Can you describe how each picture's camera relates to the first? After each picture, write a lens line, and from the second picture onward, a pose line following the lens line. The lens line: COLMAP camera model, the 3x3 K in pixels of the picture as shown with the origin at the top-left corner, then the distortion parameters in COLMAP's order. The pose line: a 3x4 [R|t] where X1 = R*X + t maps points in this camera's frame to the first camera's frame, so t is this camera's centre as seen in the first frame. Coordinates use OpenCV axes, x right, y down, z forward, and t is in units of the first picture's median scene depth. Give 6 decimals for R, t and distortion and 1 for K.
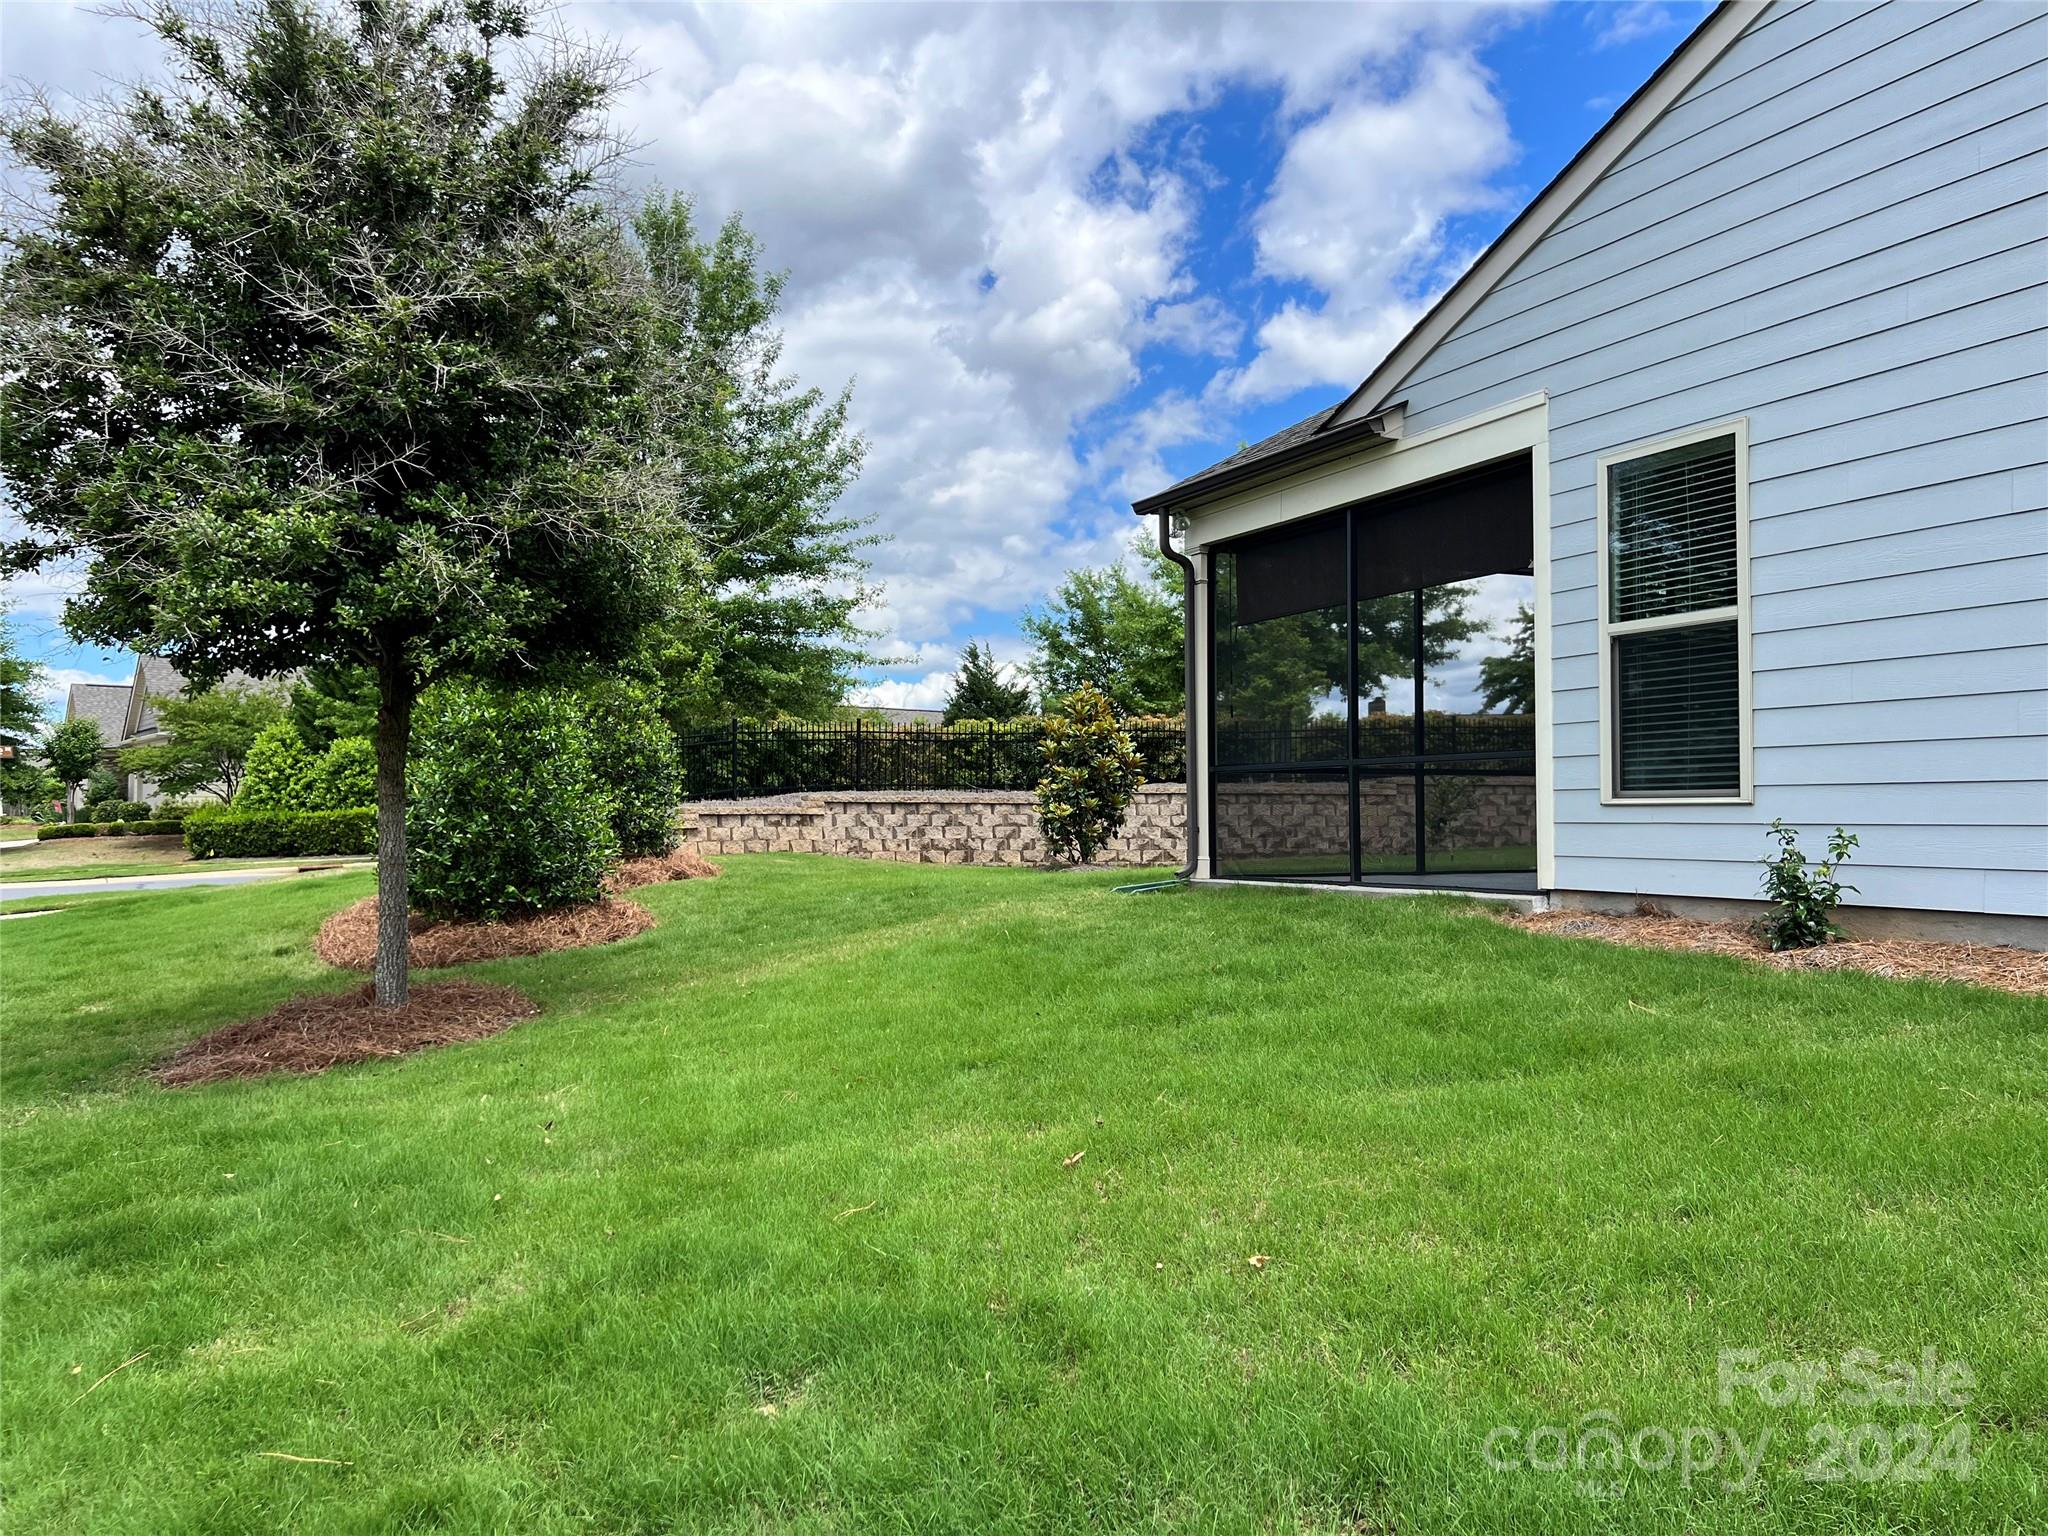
lens RADIAL K [[1557.8, 0, 1026.2], [0, 1557.8, 769.5], [0, 0, 1]] dist [0.002177, 0.000333]
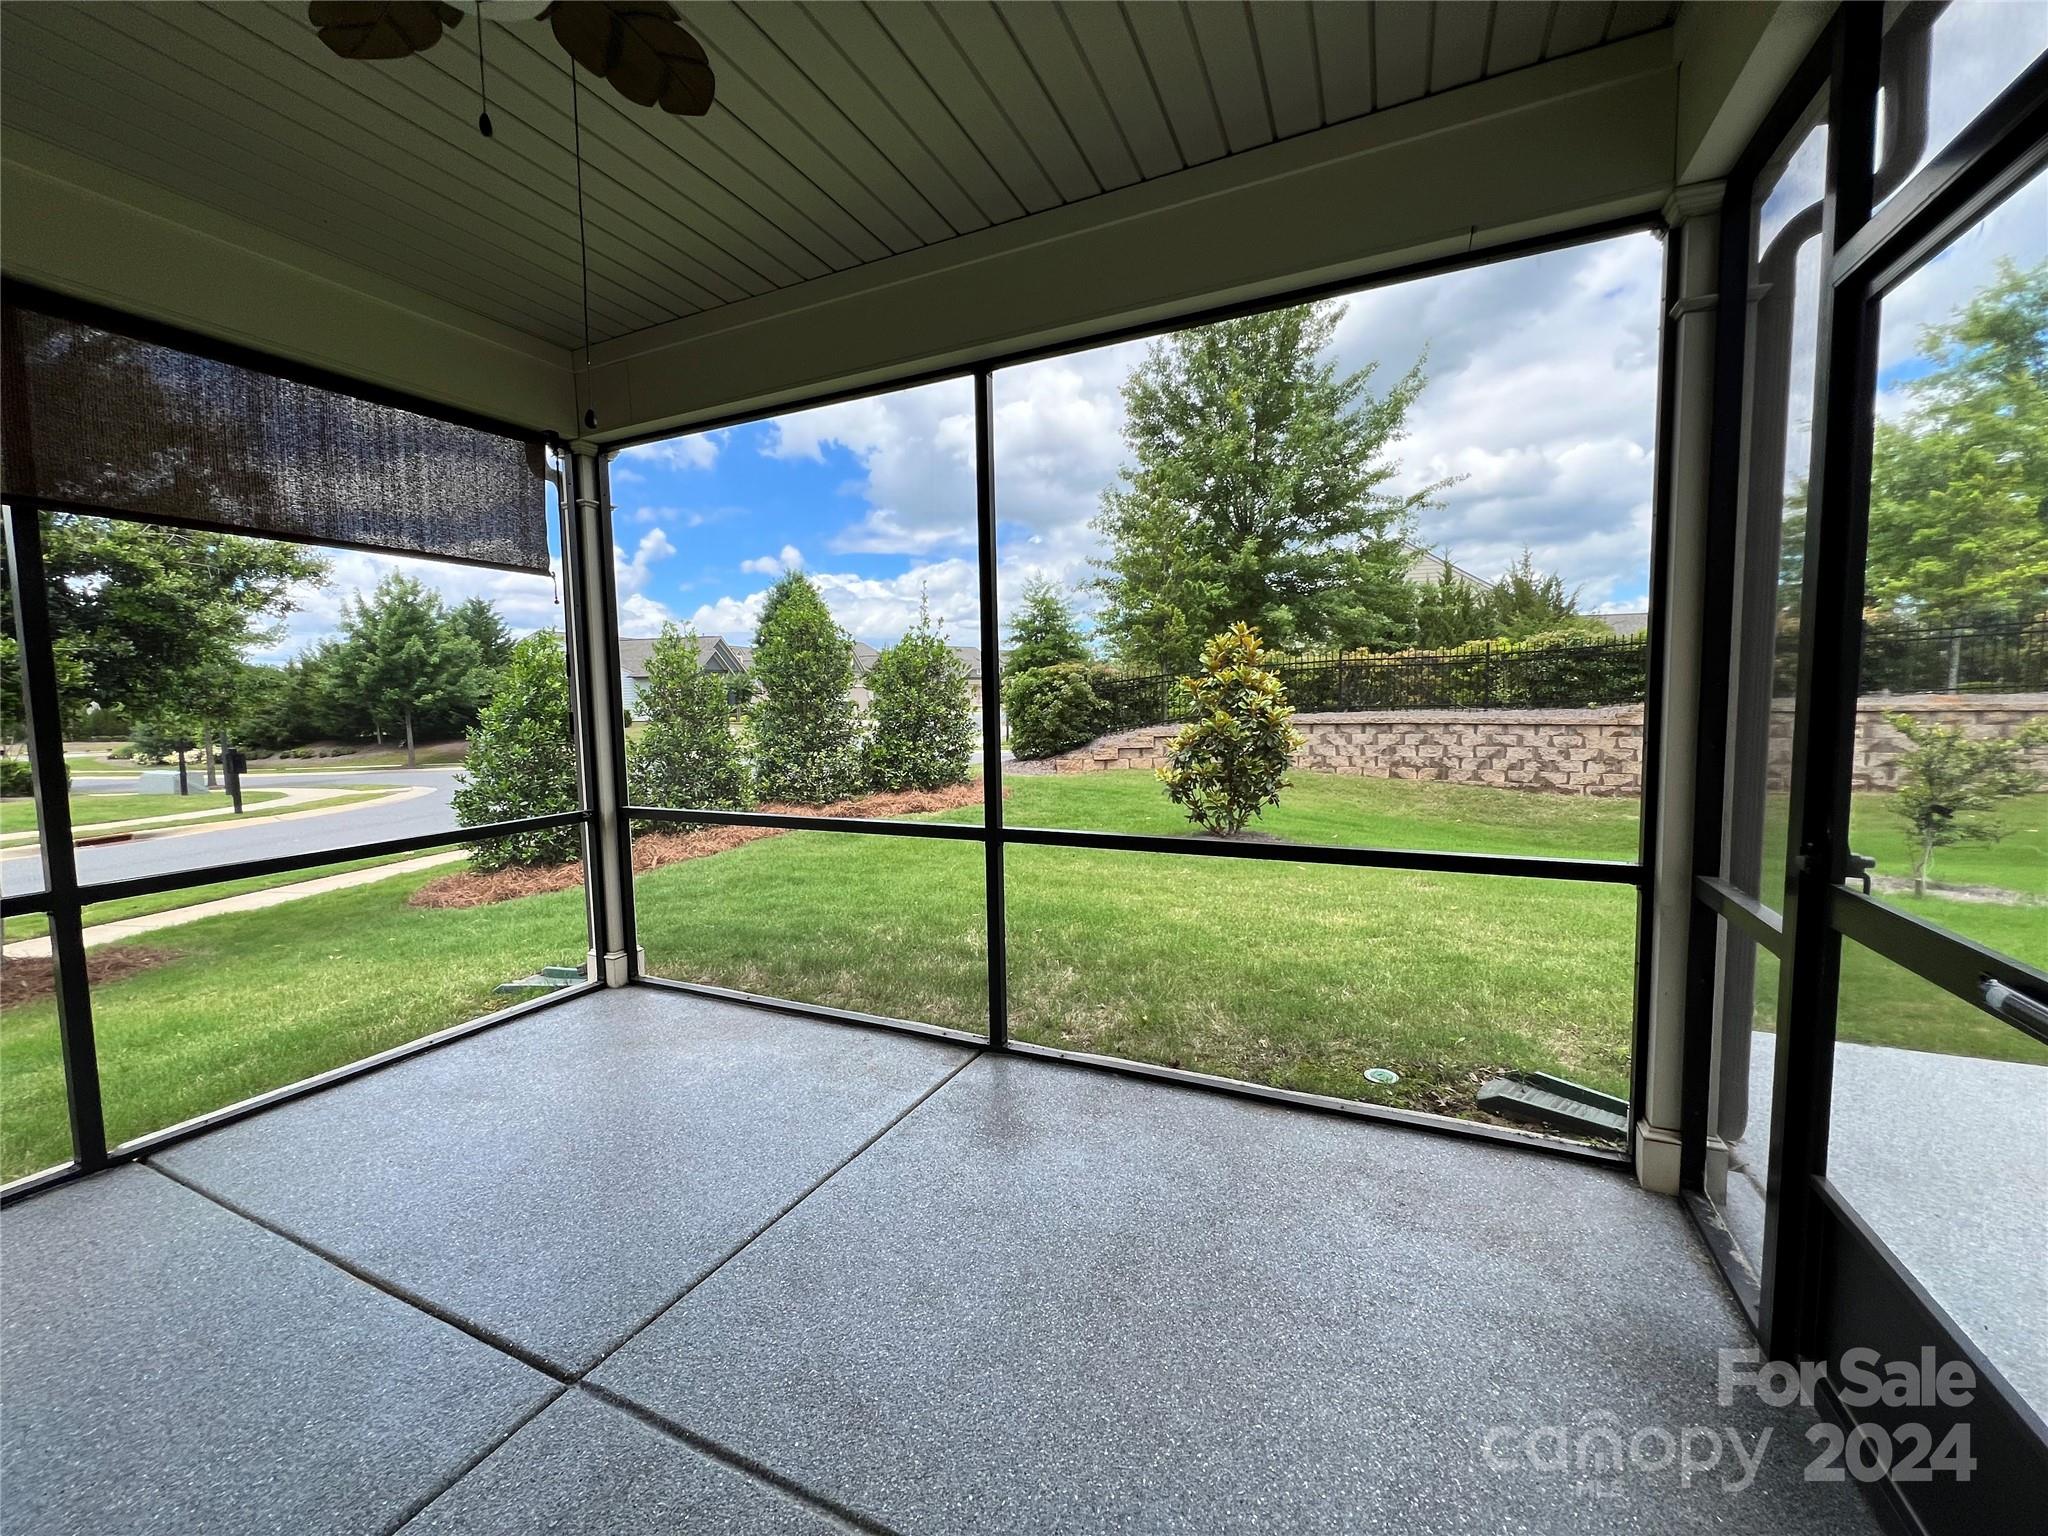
lens RADIAL K [[824.7, 0, 1018.5], [0, 824.7, 760.1], [0, 0, 1]] dist [0.001092, 0.000237]
pose [[0.636967, 0.048323, -0.769375, 0.210297], [0.036508, 0.995023, 0.092720, -0.016029], [0.770026, -0.087148, 0.632033, 0.426466]]
